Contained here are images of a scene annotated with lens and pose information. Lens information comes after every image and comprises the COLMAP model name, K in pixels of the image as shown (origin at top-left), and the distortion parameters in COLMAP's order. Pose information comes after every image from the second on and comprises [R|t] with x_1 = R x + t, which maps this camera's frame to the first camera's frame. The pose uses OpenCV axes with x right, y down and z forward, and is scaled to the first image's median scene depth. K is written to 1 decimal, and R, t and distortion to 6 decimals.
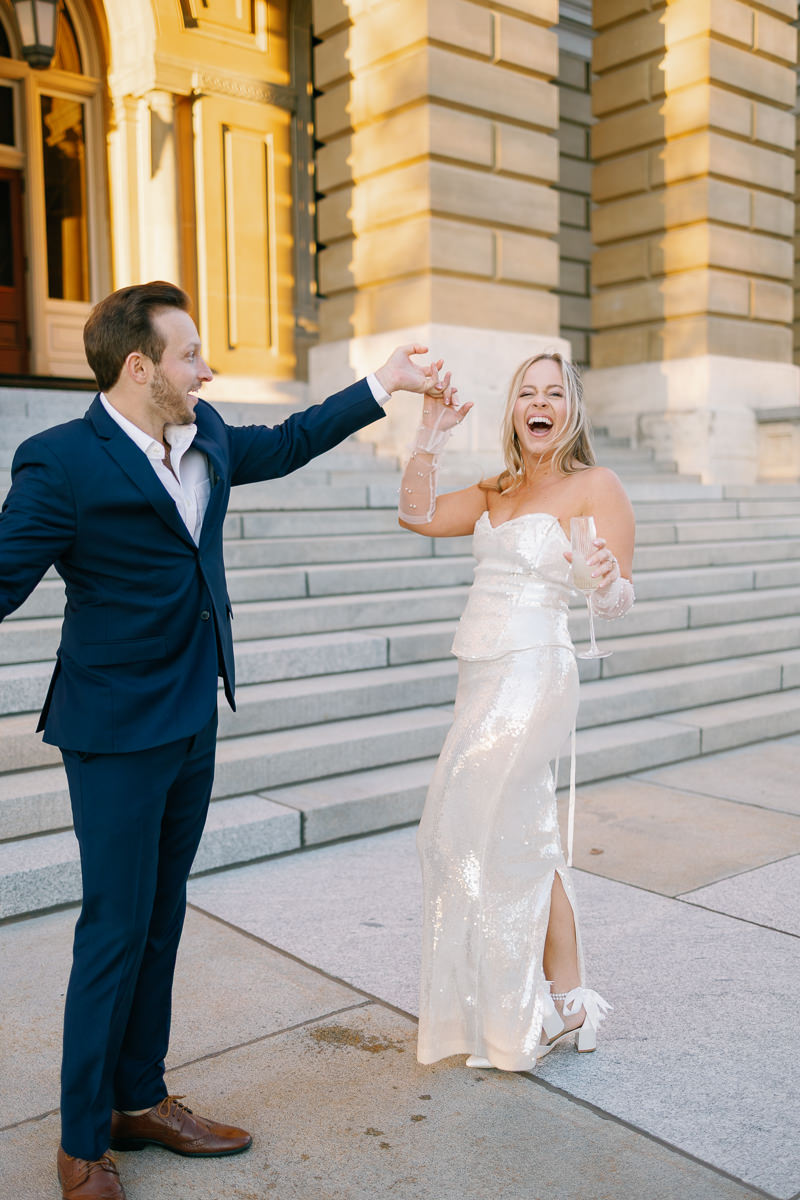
lens RADIAL K [[1245.7, 0, 400.9], [0, 1245.7, 607.5], [0, 0, 1]] dist [0.025568, 0.000000]
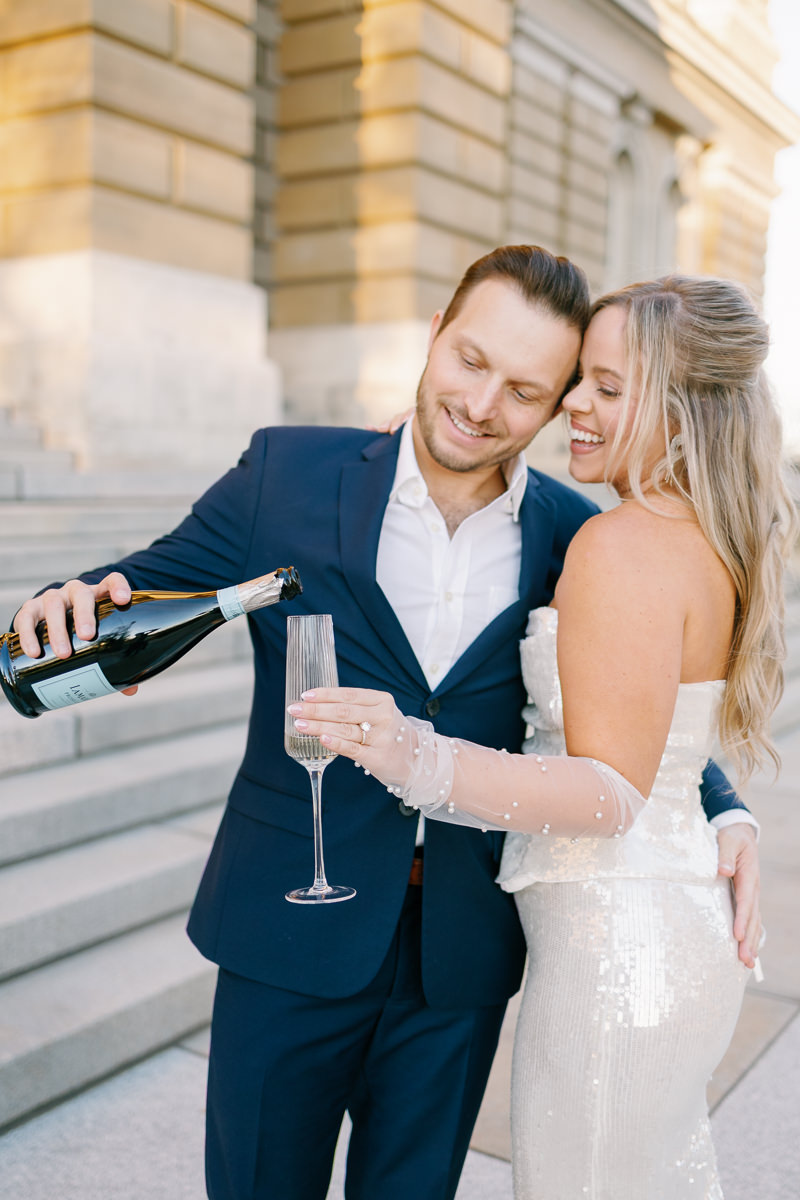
lens RADIAL K [[1245.7, 0, 409.3], [0, 1245.7, 608.2], [0, 0, 1]] dist [0.025568, 0.000000]
pose [[0.946937, -0.000558, 0.321420, -0.056201], [-0.008542, 0.999602, 0.026901, -0.049910], [-0.321307, -0.028219, 0.946555, 0.322744]]
